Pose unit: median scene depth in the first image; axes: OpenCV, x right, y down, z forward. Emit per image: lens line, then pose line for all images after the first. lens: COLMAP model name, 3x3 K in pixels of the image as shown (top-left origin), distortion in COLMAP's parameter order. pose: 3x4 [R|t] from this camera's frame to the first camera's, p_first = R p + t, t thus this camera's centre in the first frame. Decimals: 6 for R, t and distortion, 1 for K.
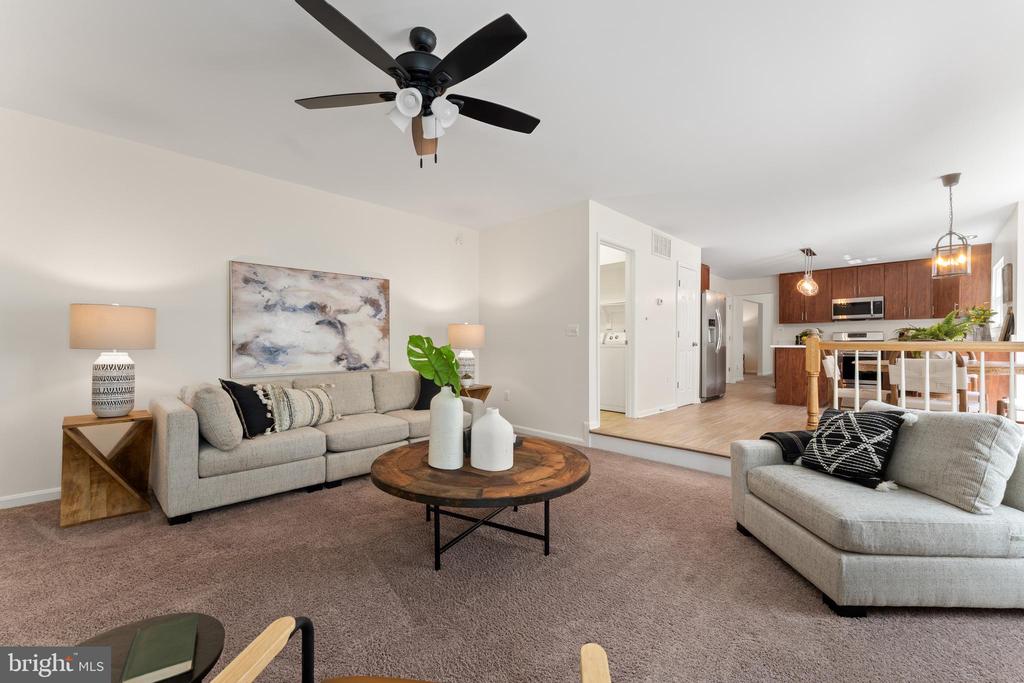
lens RADIAL K [[415.4, 0, 509.2], [0, 415.4, 337.6], [0, 0, 1]] dist [-0.001025, -0.000117]
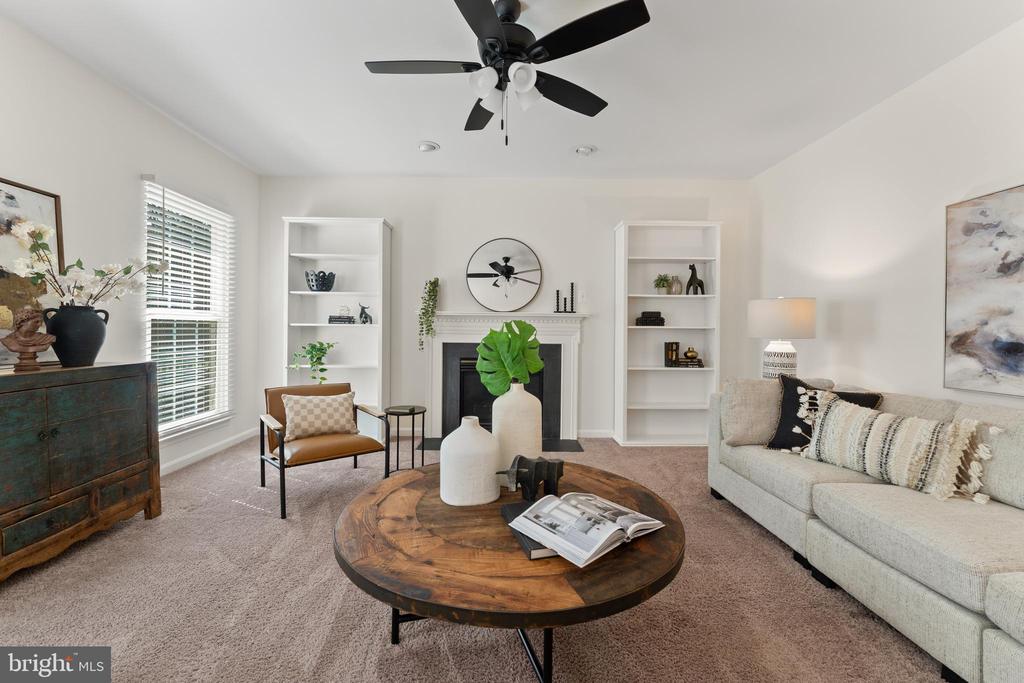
lens RADIAL K [[429.5, 0, 511.8], [0, 429.5, 340.4], [0, 0, 1]] dist [-0.002159, -0.000332]
pose [[-0.703739, 0.010529, -0.710380, 0.272069], [0.000728, 0.999900, 0.014098, 0.012911], [0.710458, 0.009404, -0.703677, 0.973286]]
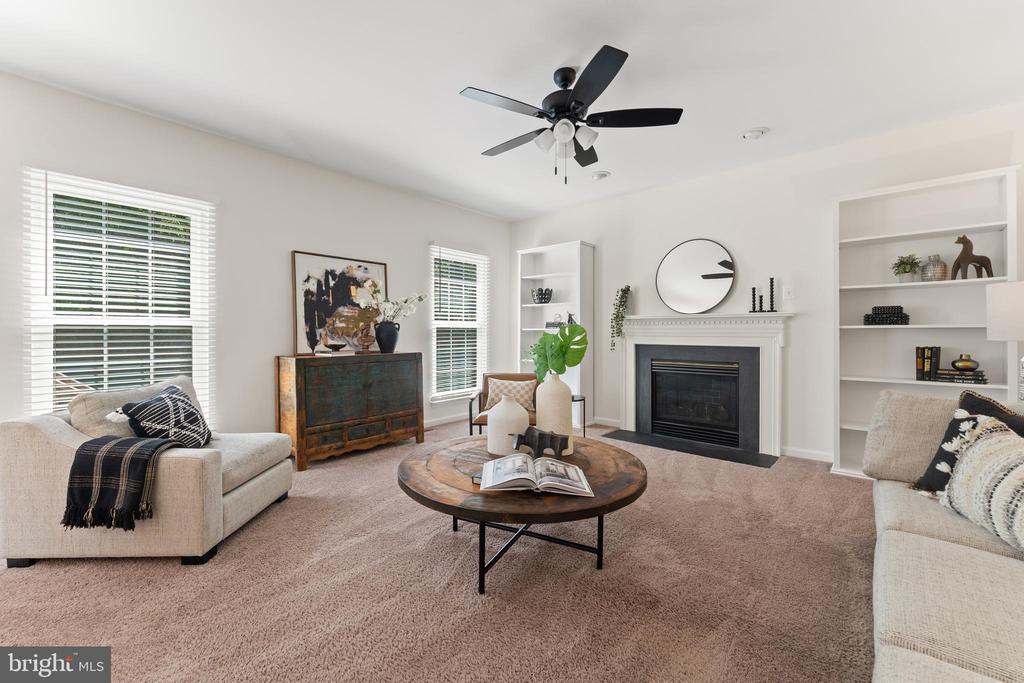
lens RADIAL K [[421.4, 0, 512.0], [0, 421.4, 341.5], [0, 0, 1]] dist [0.001220, 0.000079]
pose [[-0.998457, 0.001231, -0.055519, 0.002938], [0.000763, 0.999964, 0.008446, 0.016750], [0.055527, 0.008391, -0.998422, 1.253847]]
